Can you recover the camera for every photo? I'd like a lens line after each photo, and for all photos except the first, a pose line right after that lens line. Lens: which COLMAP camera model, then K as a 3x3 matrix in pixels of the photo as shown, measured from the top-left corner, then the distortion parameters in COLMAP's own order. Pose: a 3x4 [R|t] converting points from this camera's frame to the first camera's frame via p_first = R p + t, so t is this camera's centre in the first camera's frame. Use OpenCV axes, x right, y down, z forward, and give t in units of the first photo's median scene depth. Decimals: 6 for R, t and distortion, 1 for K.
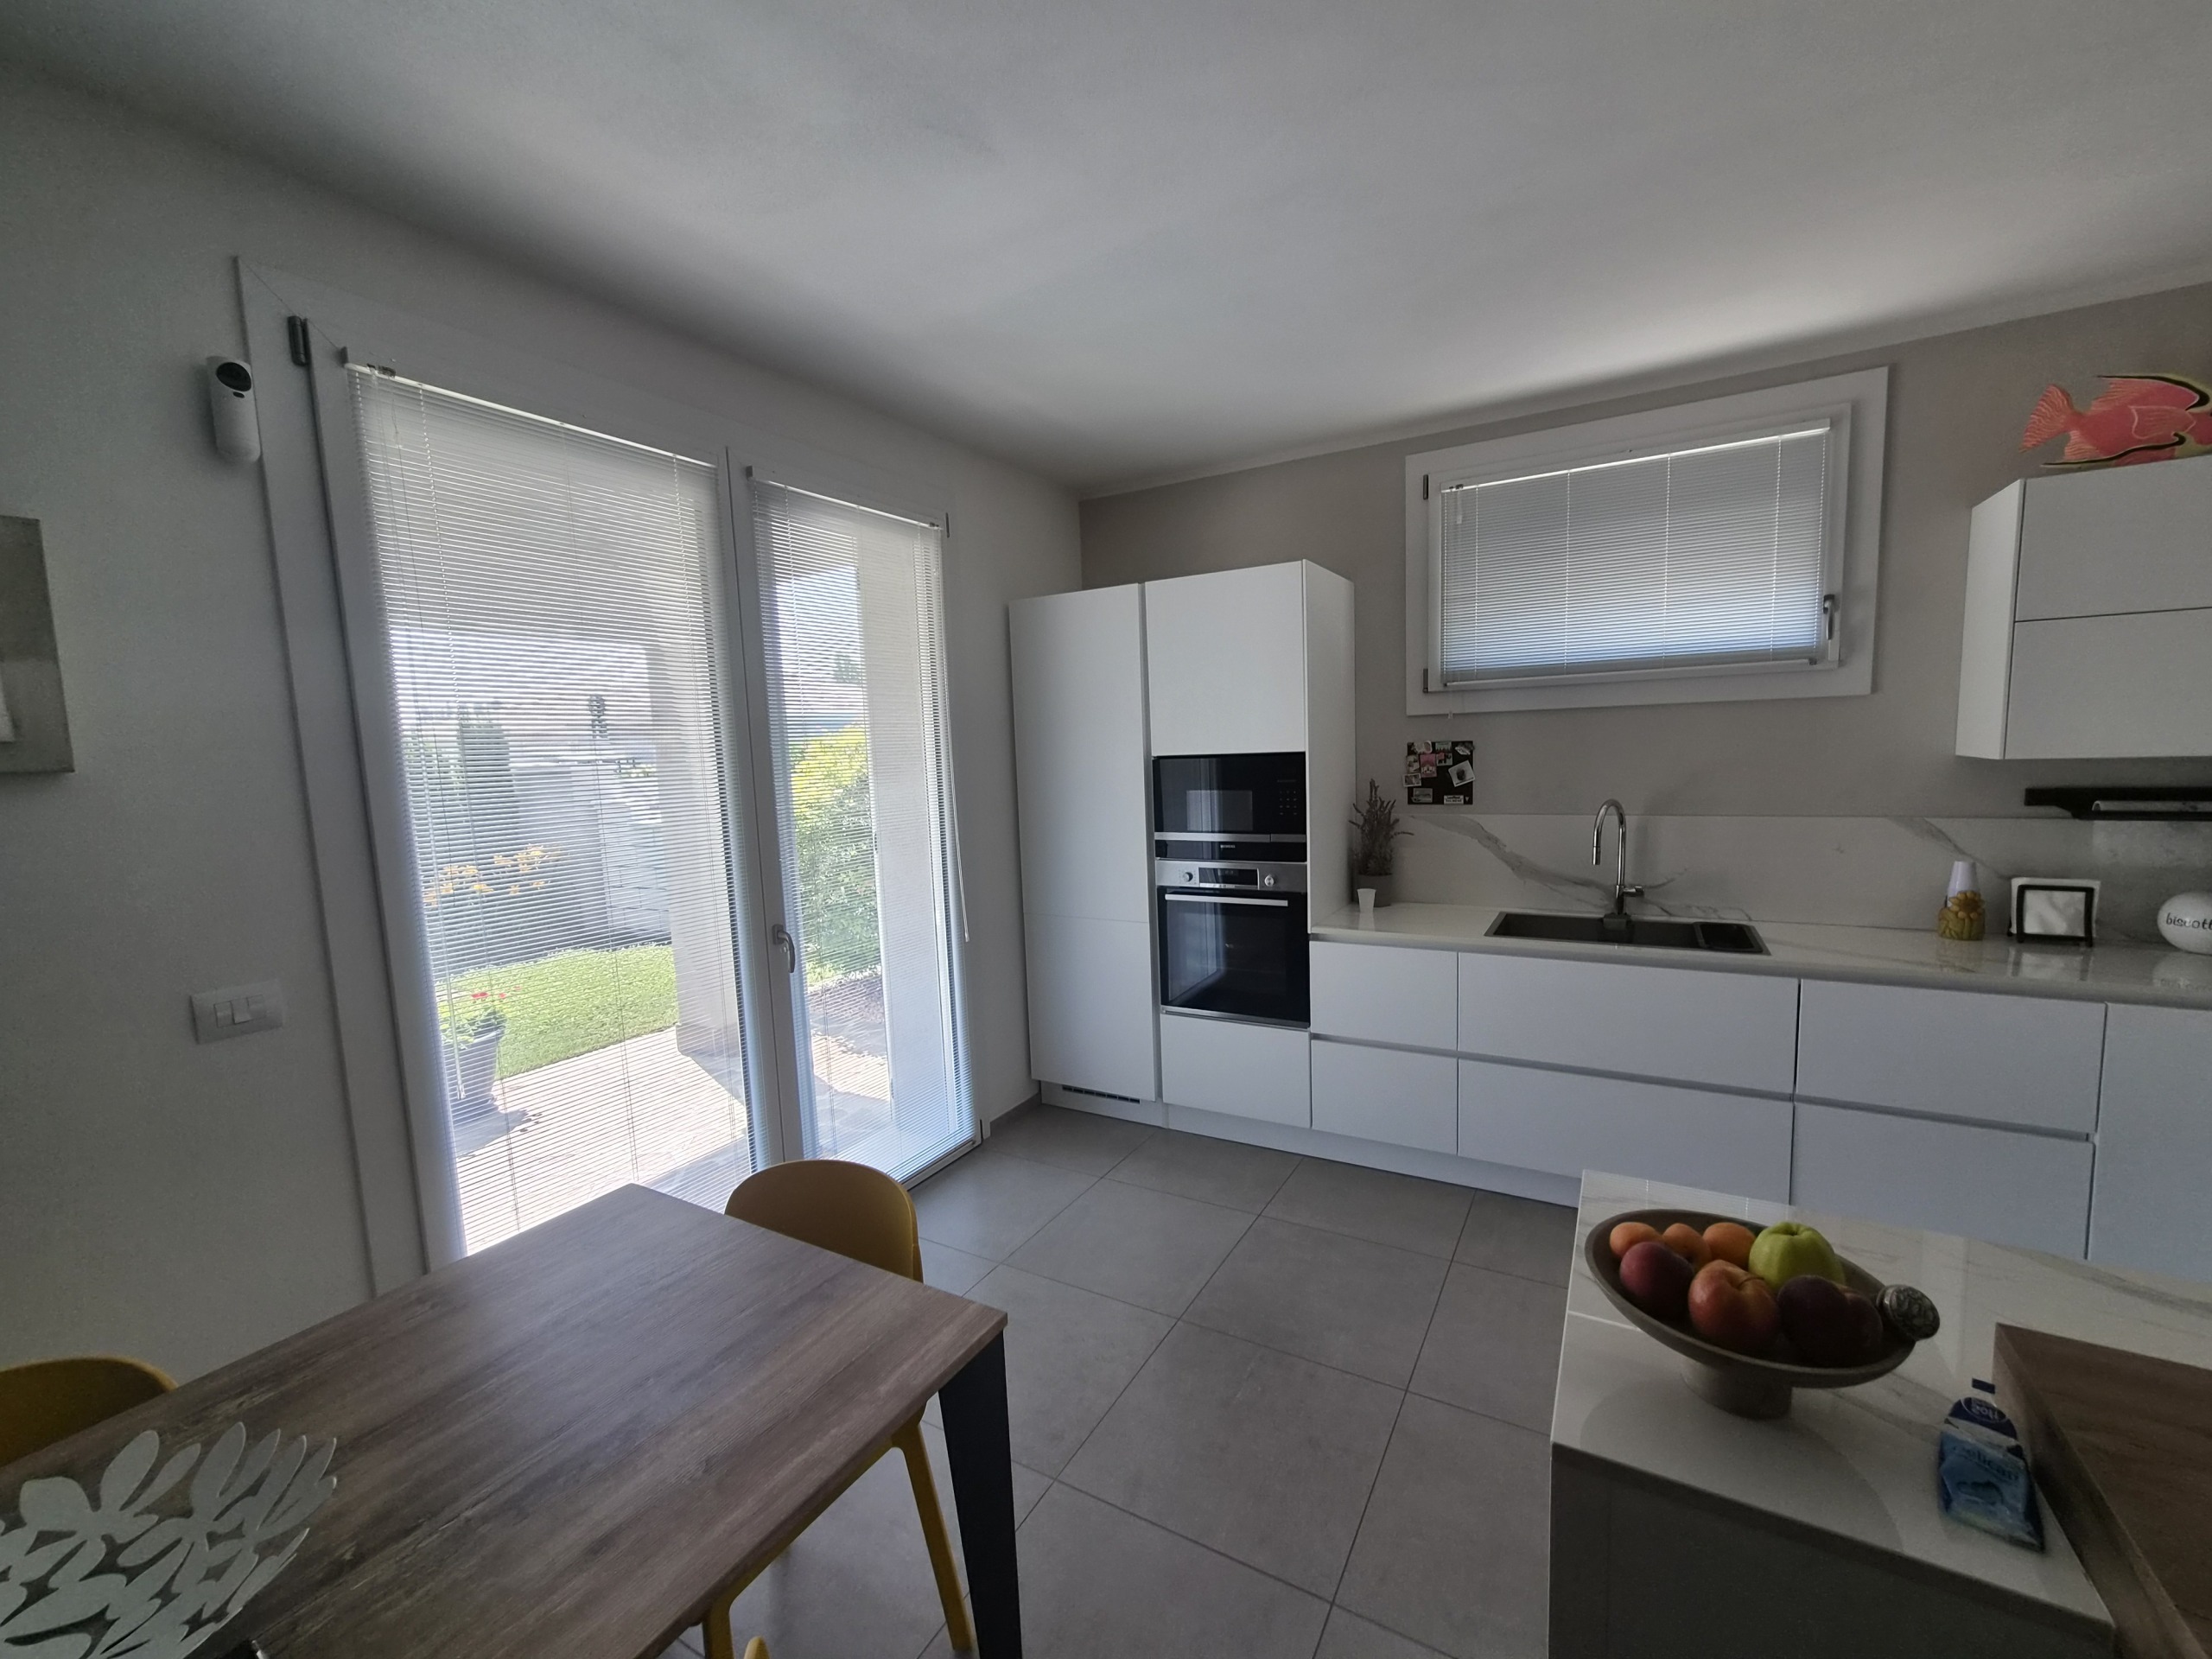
lens RADIAL K [[901.1, 0, 1117.9], [0, 901.1, 839.8], [0, 0, 1]] dist [0.002962, 0.000620]
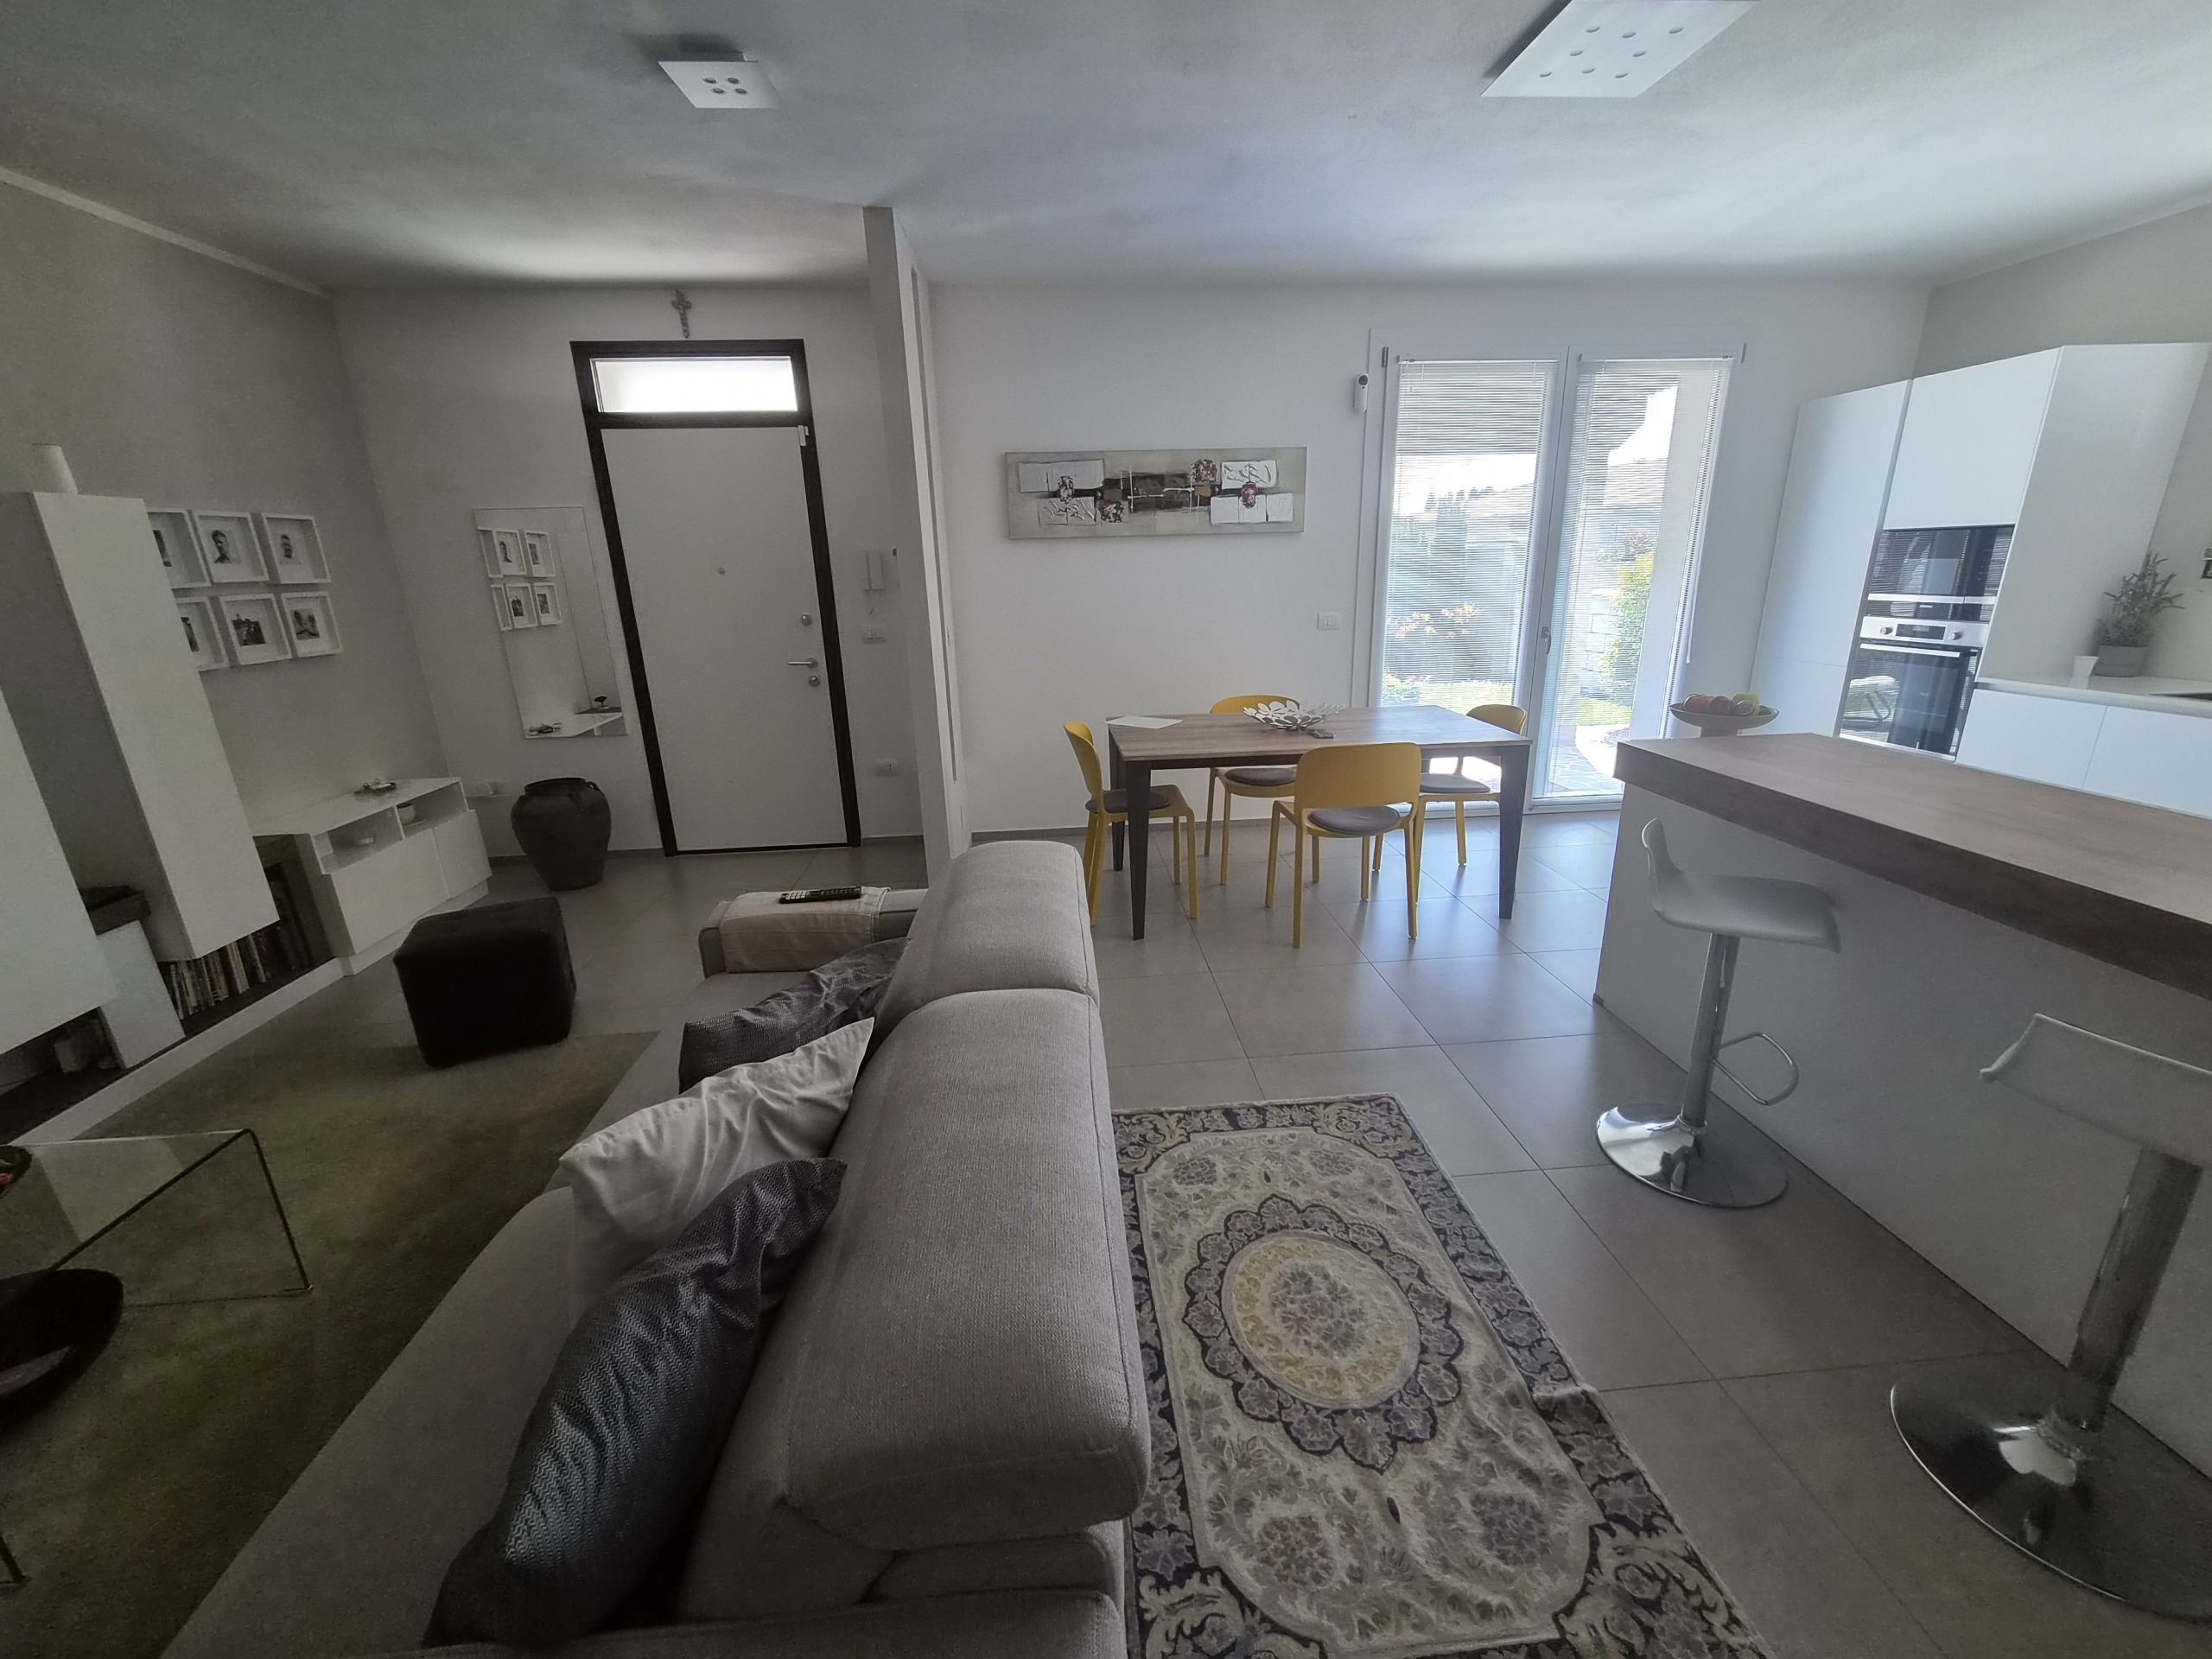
lens RADIAL K [[901.1, 0, 1117.9], [0, 901.1, 839.8], [0, 0, 1]] dist [0.002962, 0.000620]
pose [[0.567992, 0.266090, -0.778833, 0.543809], [-0.086228, 0.960327, 0.265212, 0.081549], [0.818505, -0.083481, 0.568402, -0.631936]]
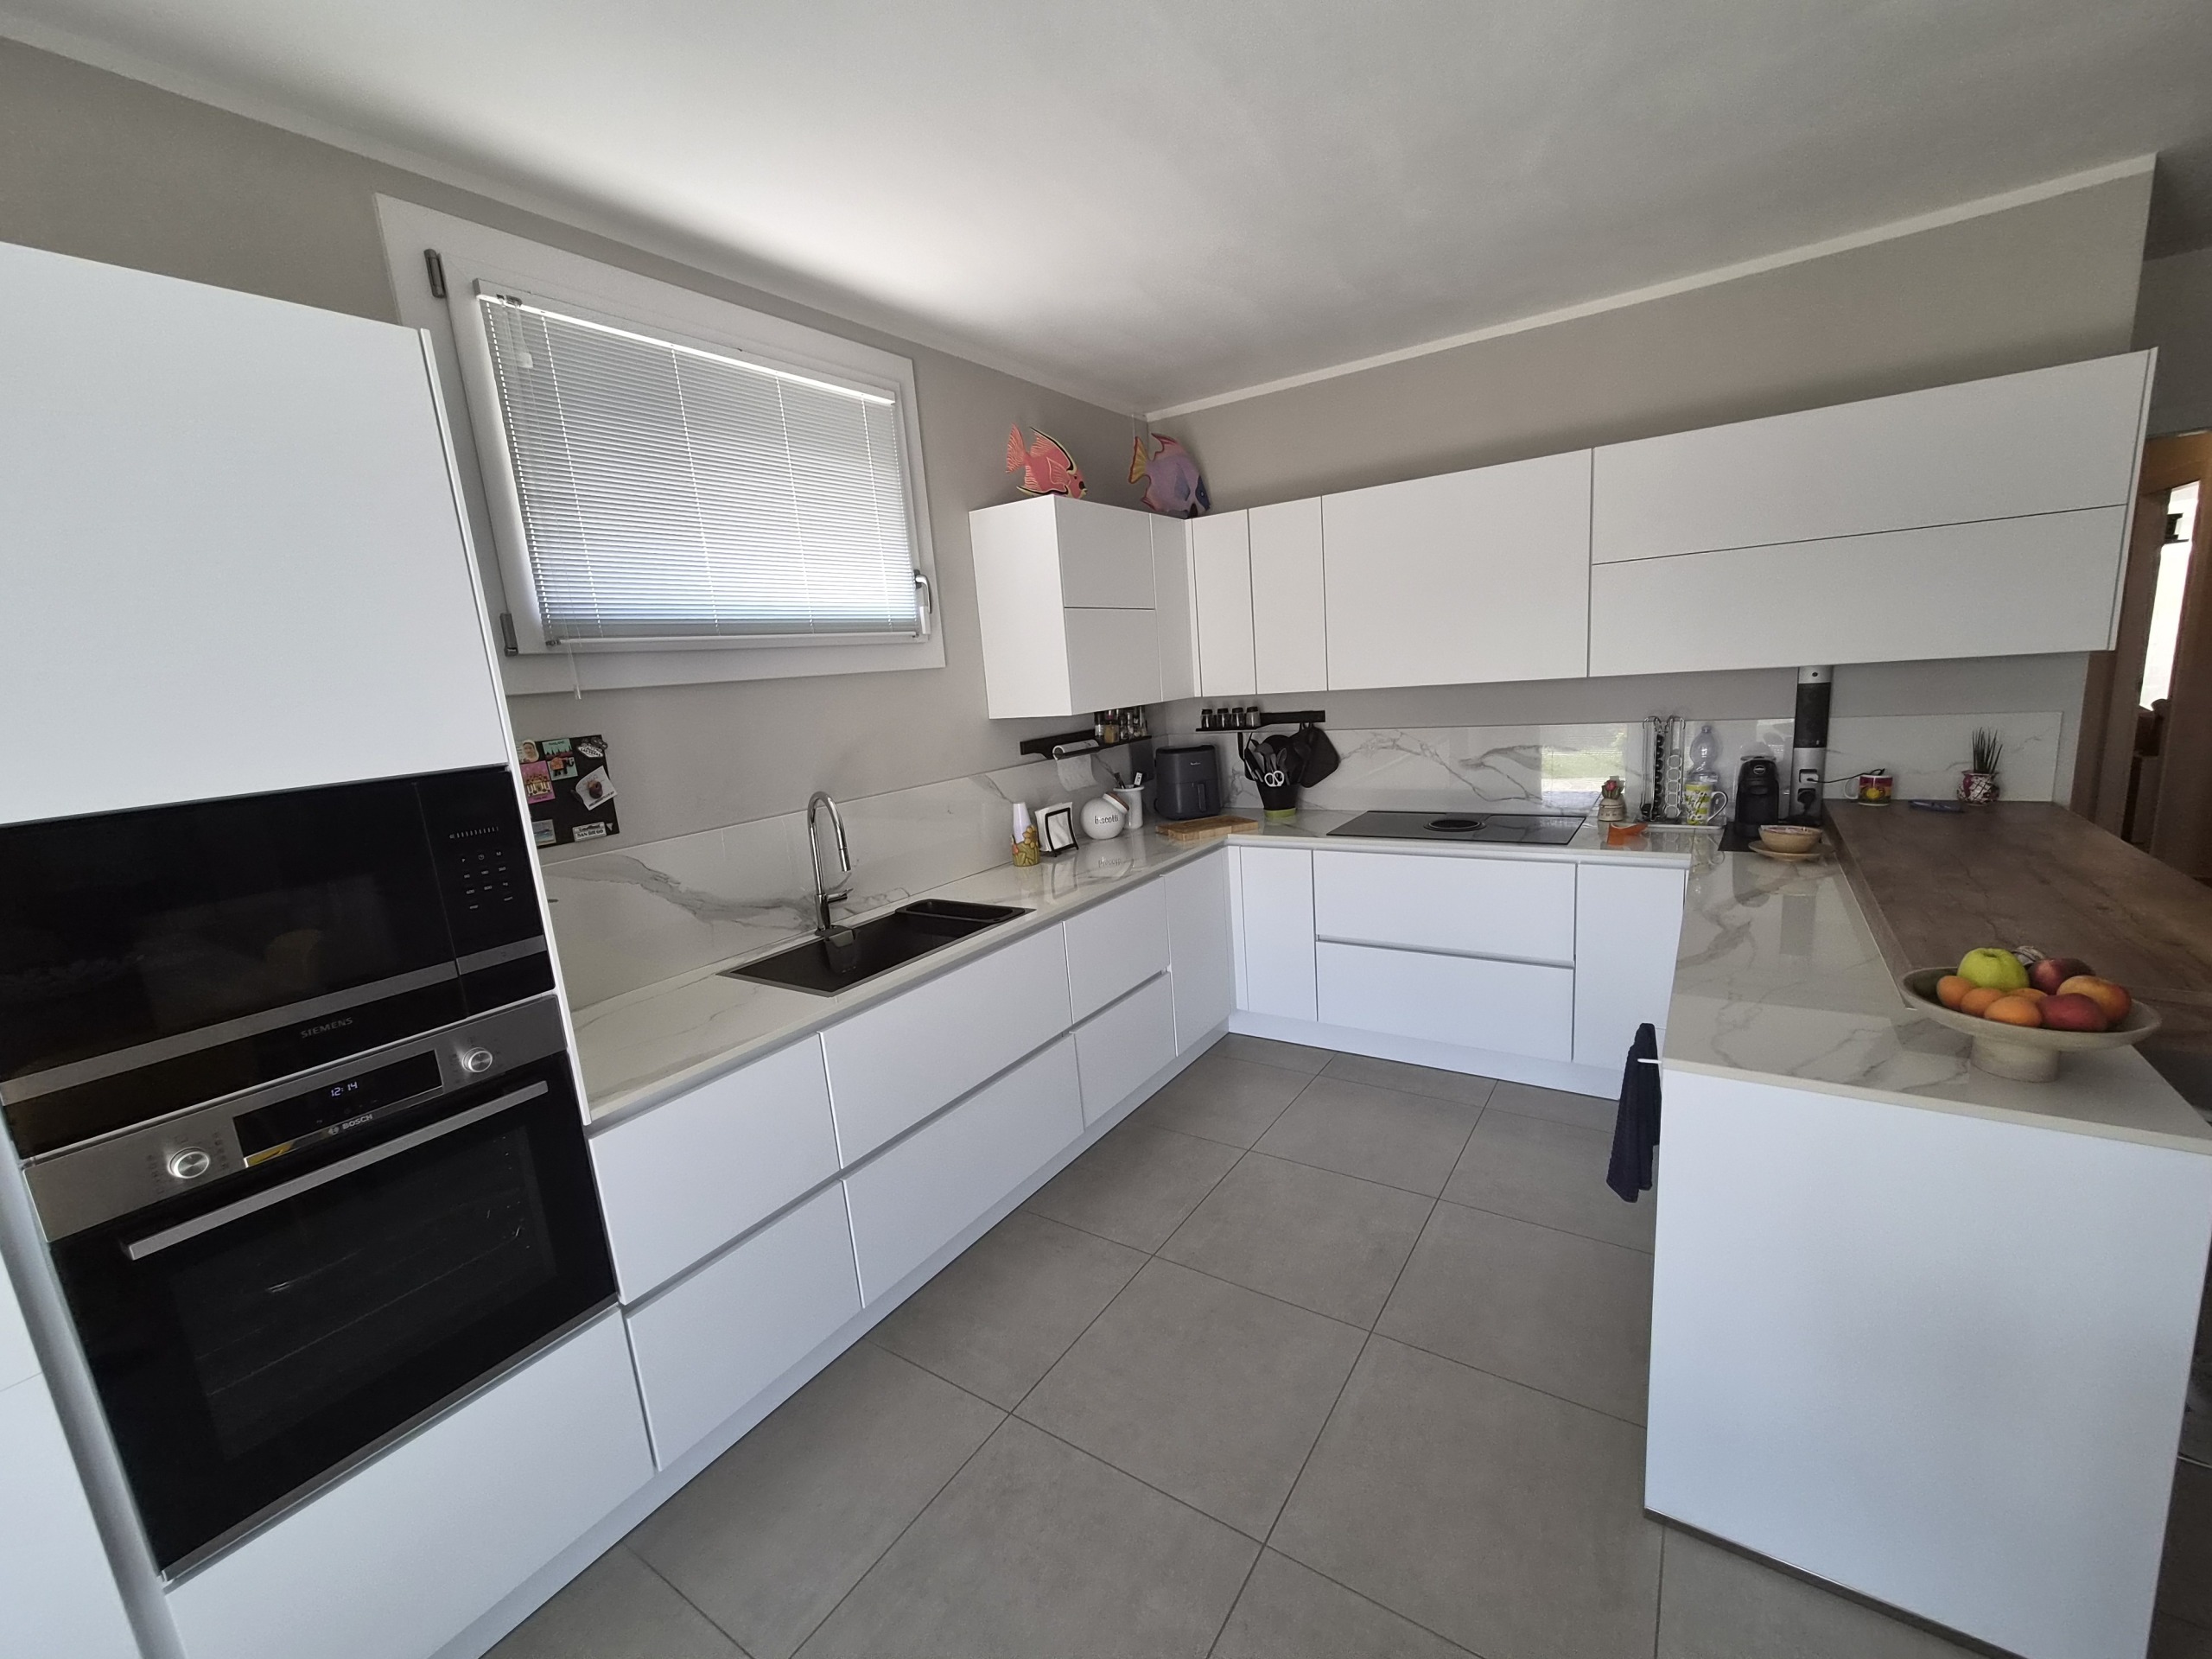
lens RADIAL K [[901.1, 0, 1117.9], [0, 901.1, 839.8], [0, 0, 1]] dist [0.002962, 0.000620]
pose [[0.069781, -0.158619, 0.984871, -0.226413], [0.180851, 0.972929, 0.143881, -0.066351], [-0.981032, 0.168075, 0.096578, 0.621536]]
